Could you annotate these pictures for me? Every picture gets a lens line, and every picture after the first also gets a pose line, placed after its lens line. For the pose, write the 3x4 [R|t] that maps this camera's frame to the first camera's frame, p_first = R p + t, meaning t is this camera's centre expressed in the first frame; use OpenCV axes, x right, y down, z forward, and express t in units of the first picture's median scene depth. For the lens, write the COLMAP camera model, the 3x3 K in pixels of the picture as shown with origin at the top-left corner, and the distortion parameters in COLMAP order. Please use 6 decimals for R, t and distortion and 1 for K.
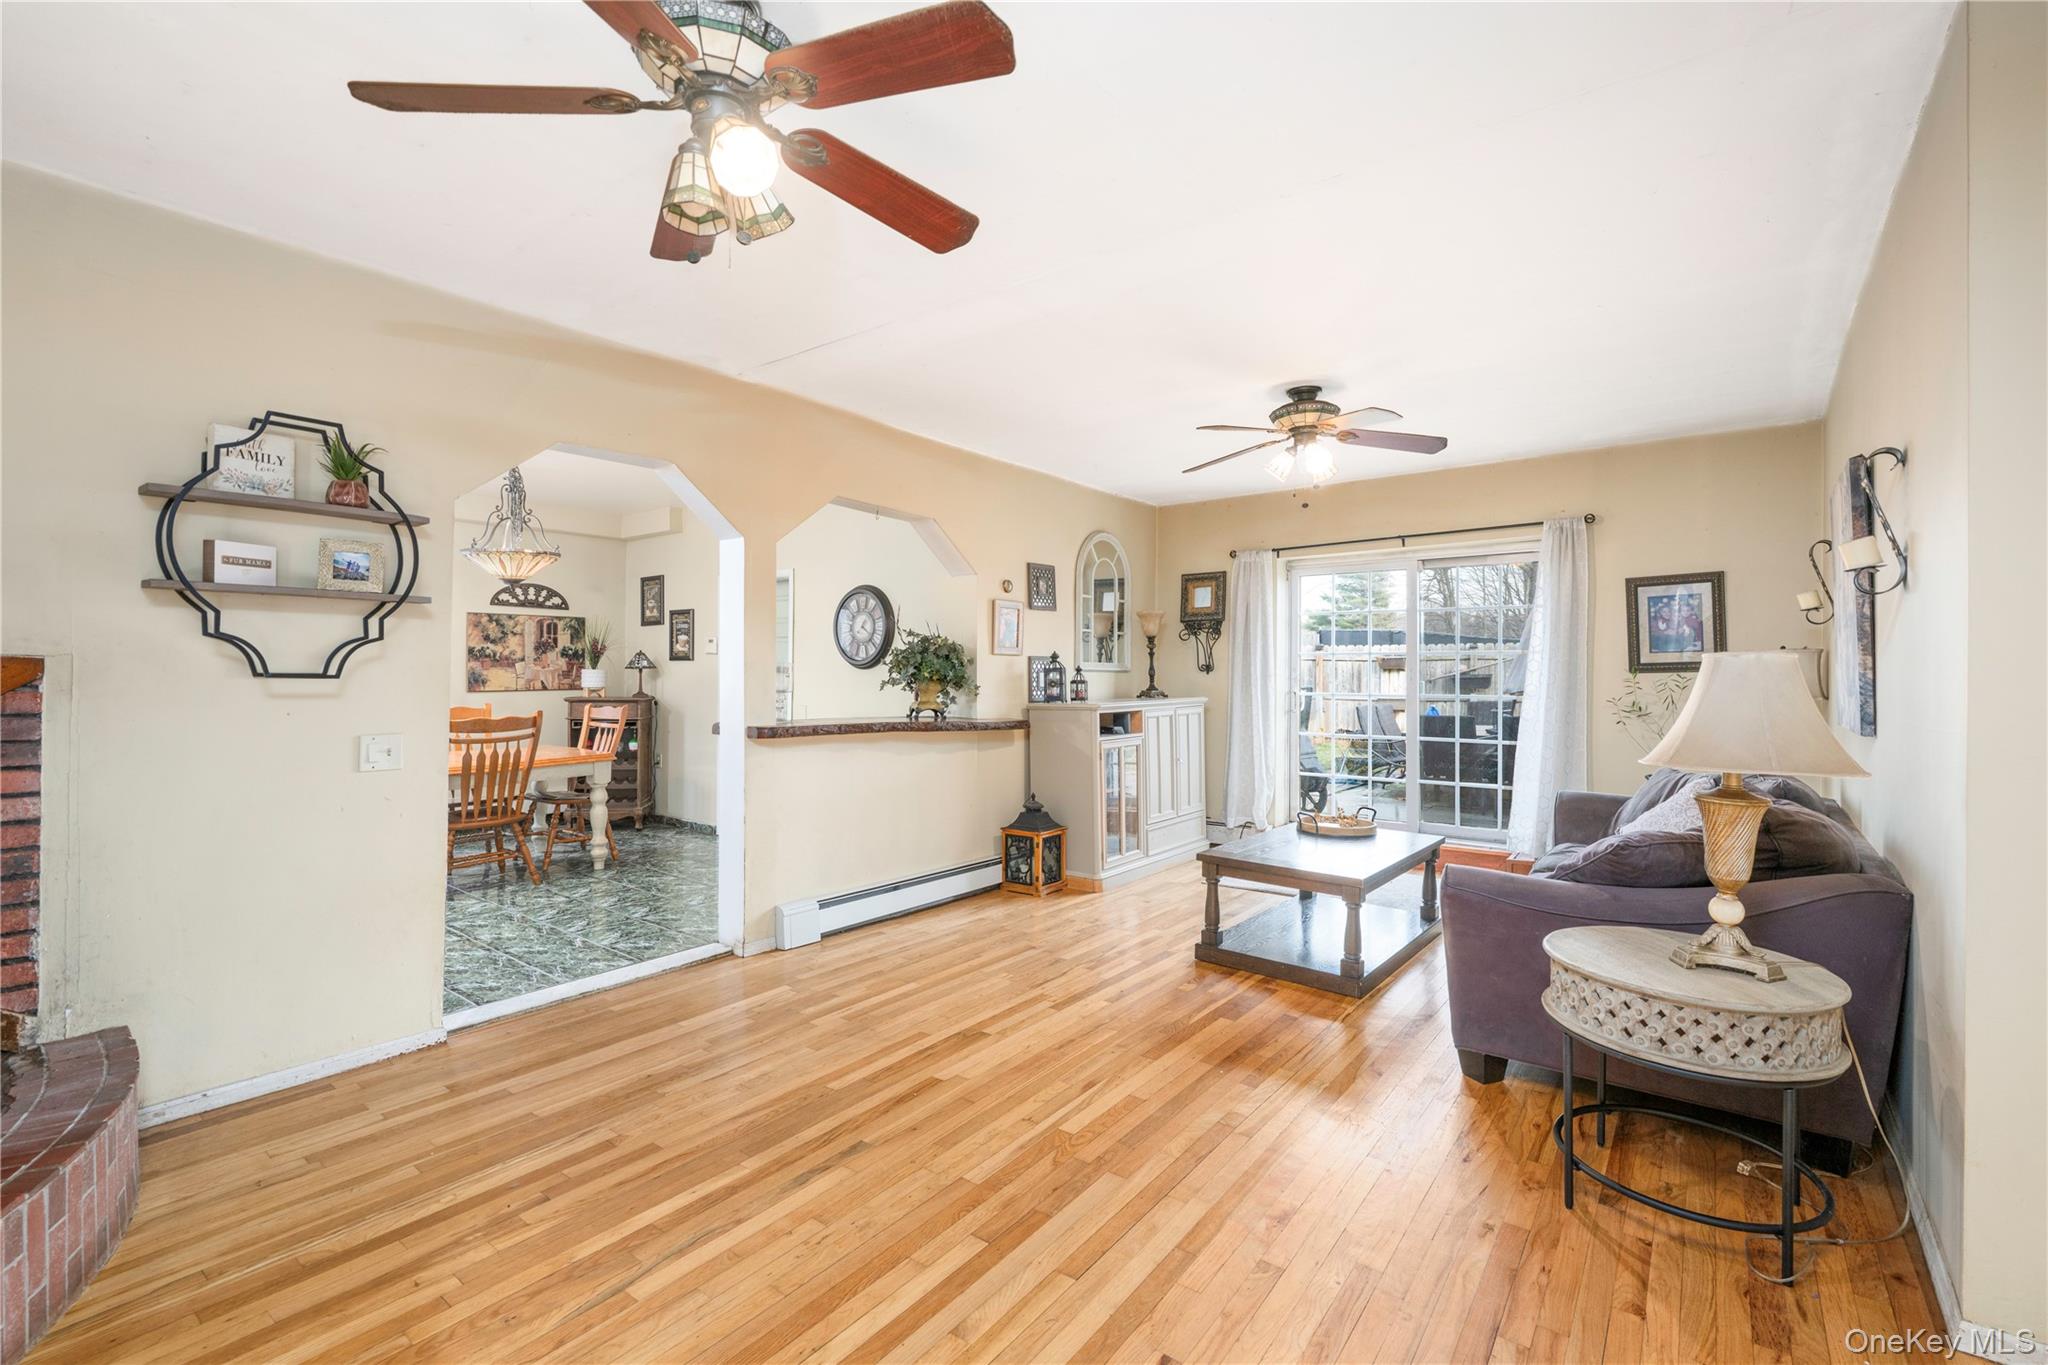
lens RADIAL K [[889.6, 0, 1018.2], [0, 889.6, 678.0], [0, 0, 1]] dist [-0.003165, 0.000030]
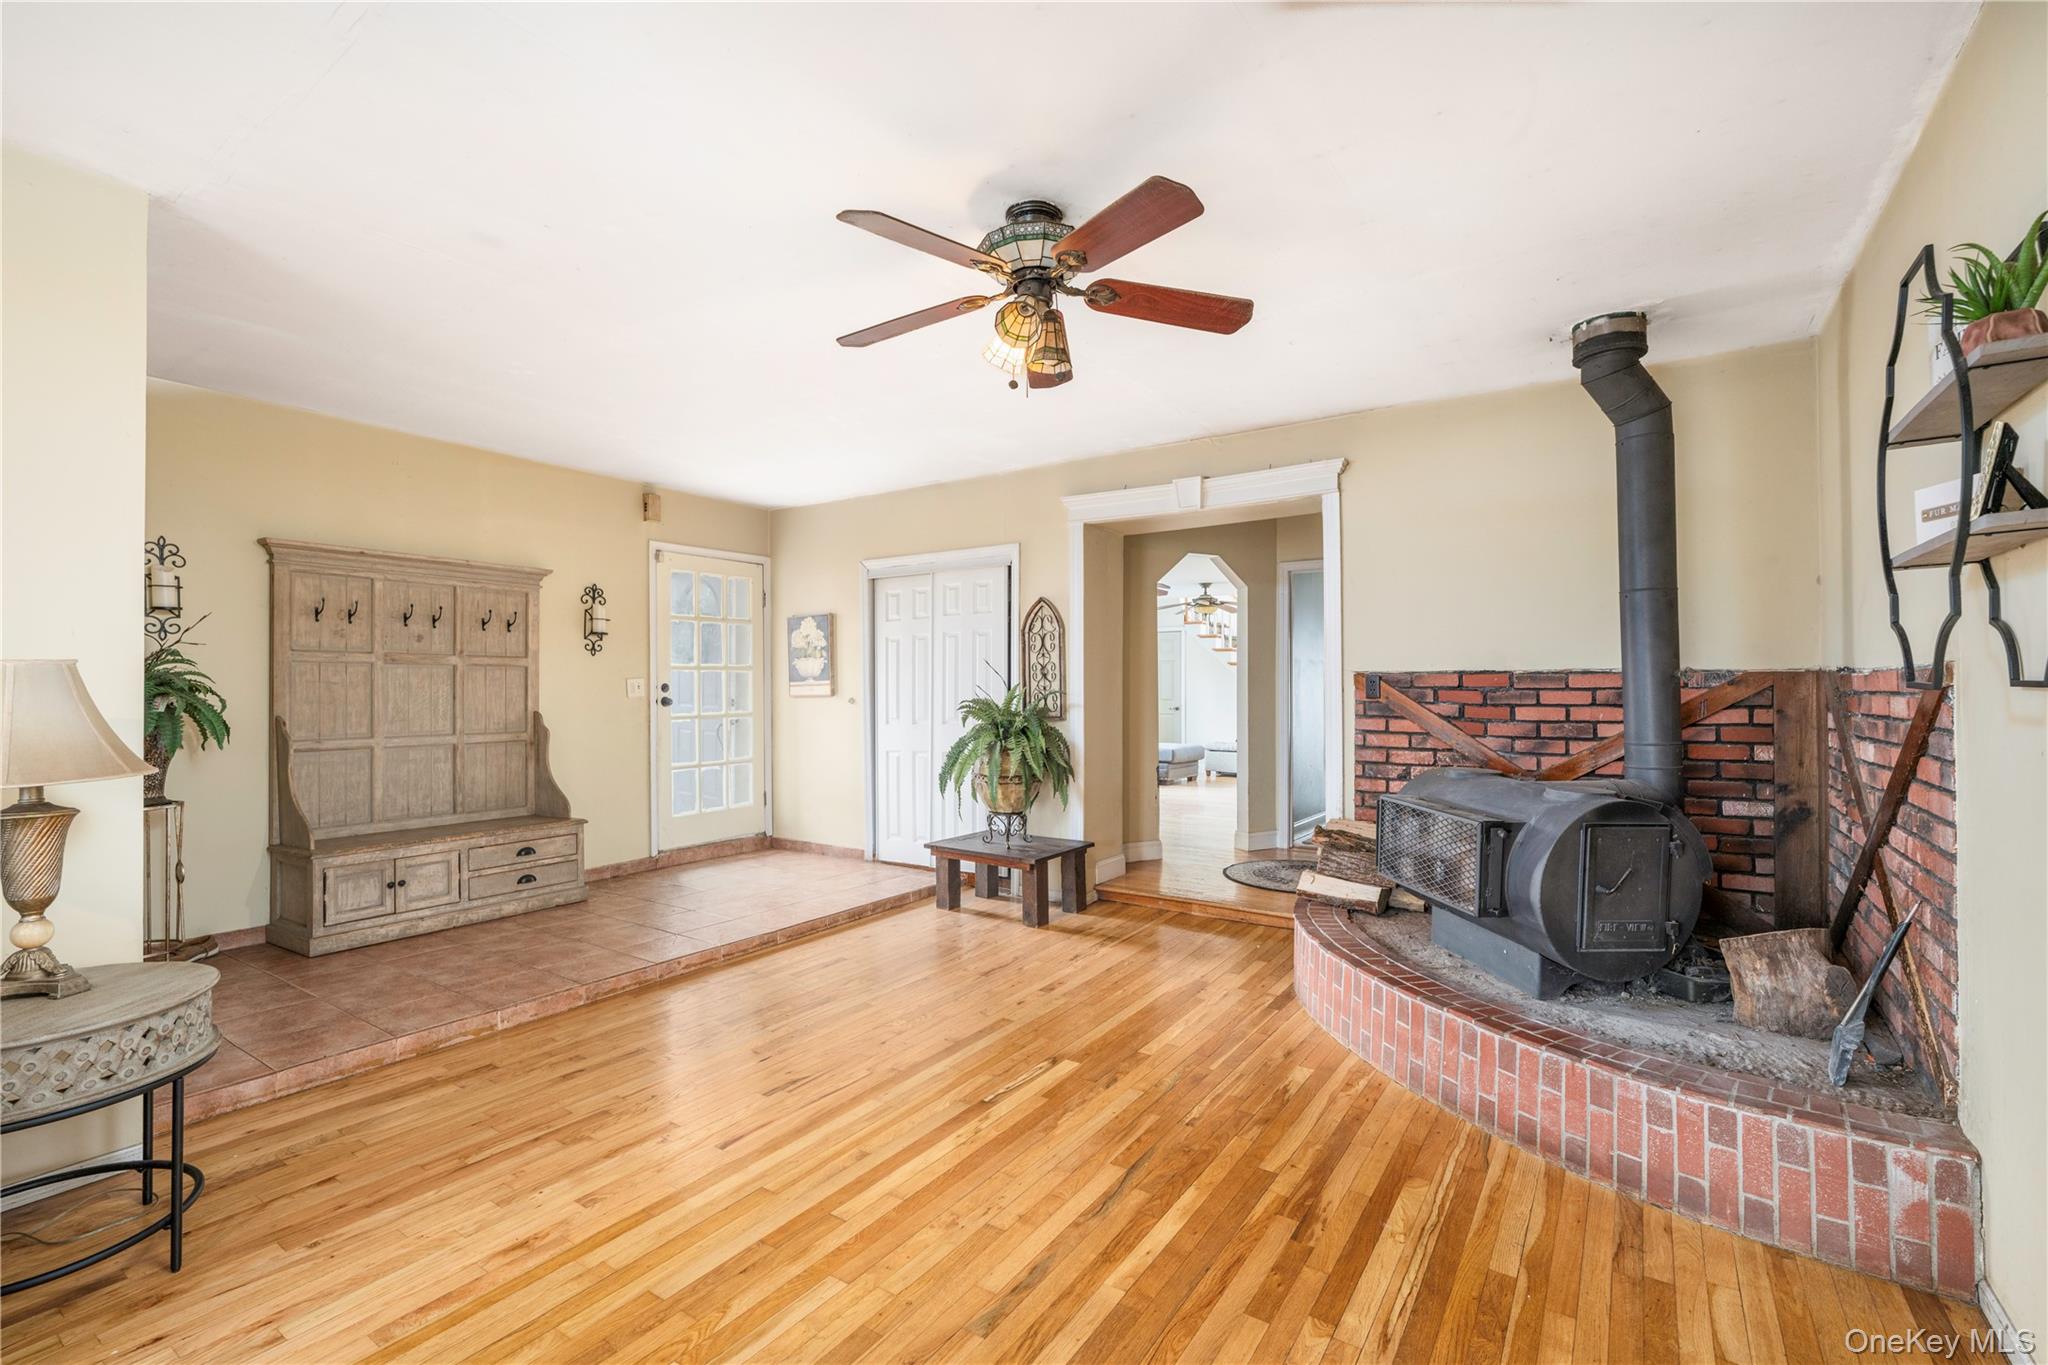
lens RADIAL K [[889.6, 0, 1016.9], [0, 889.6, 678.6], [0, 0, 1]] dist [-0.003165, 0.000030]
pose [[-0.998223, -0.003061, -0.059503, -0.065173], [-0.002925, 0.999993, -0.002378, -0.002543], [0.059510, -0.002200, -0.998225, 0.706150]]
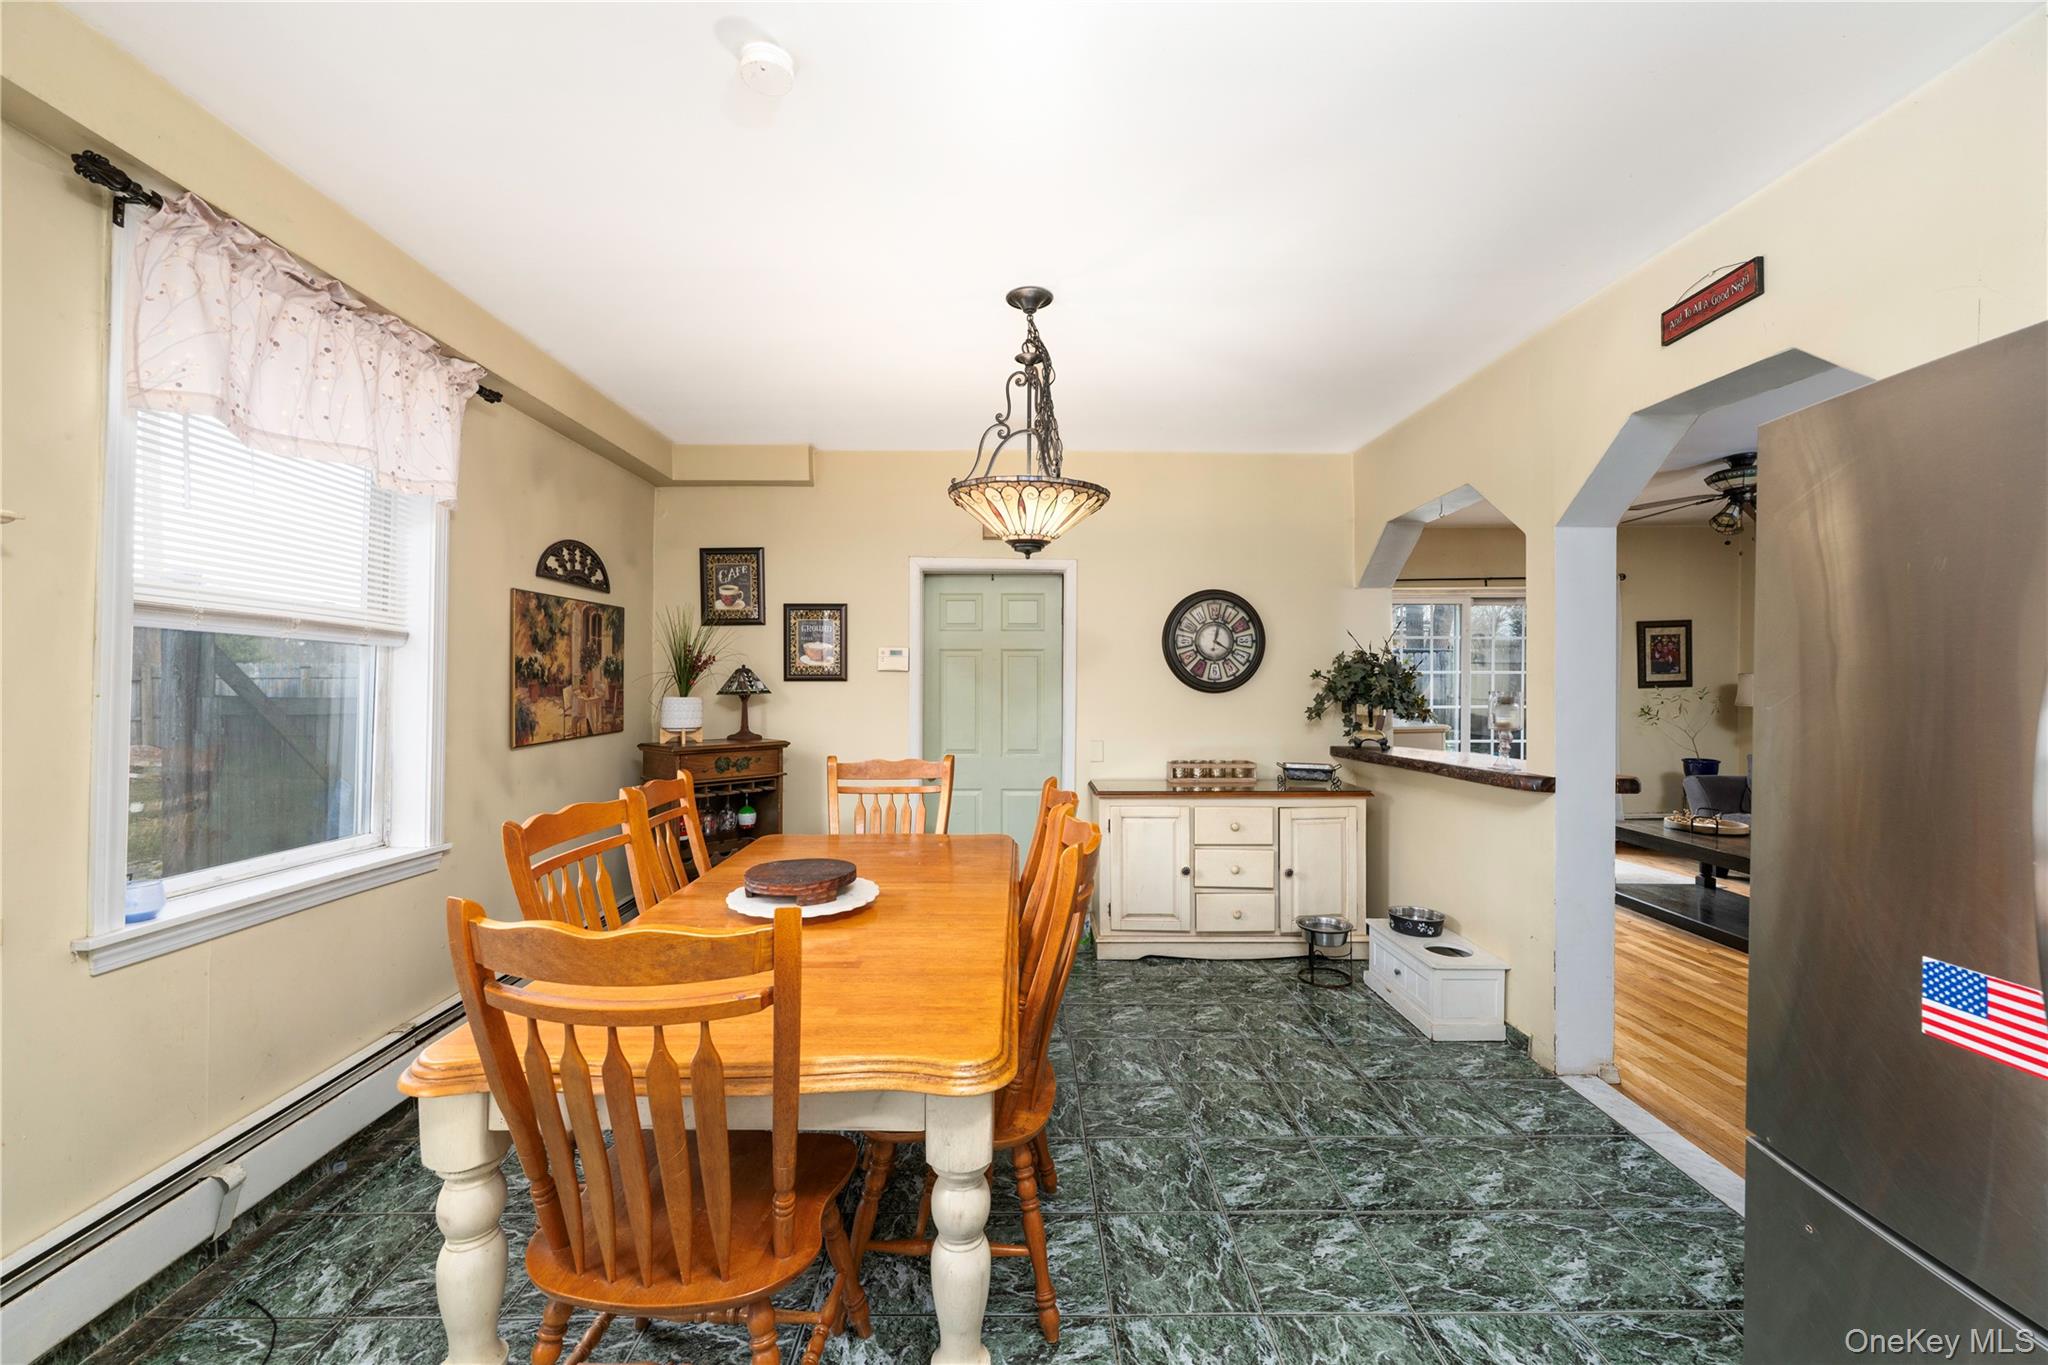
lens RADIAL K [[811.1, 0, 1022.1], [0, 811.1, 670.3], [0, 0, 1]] dist [0.009337, 0.000089]
pose [[0.774016, 0.000914, 0.633166, -0.787824], [0.008068, 0.999904, -0.011306, -0.023723], [-0.633115, 0.013859, 0.773934, 0.535005]]
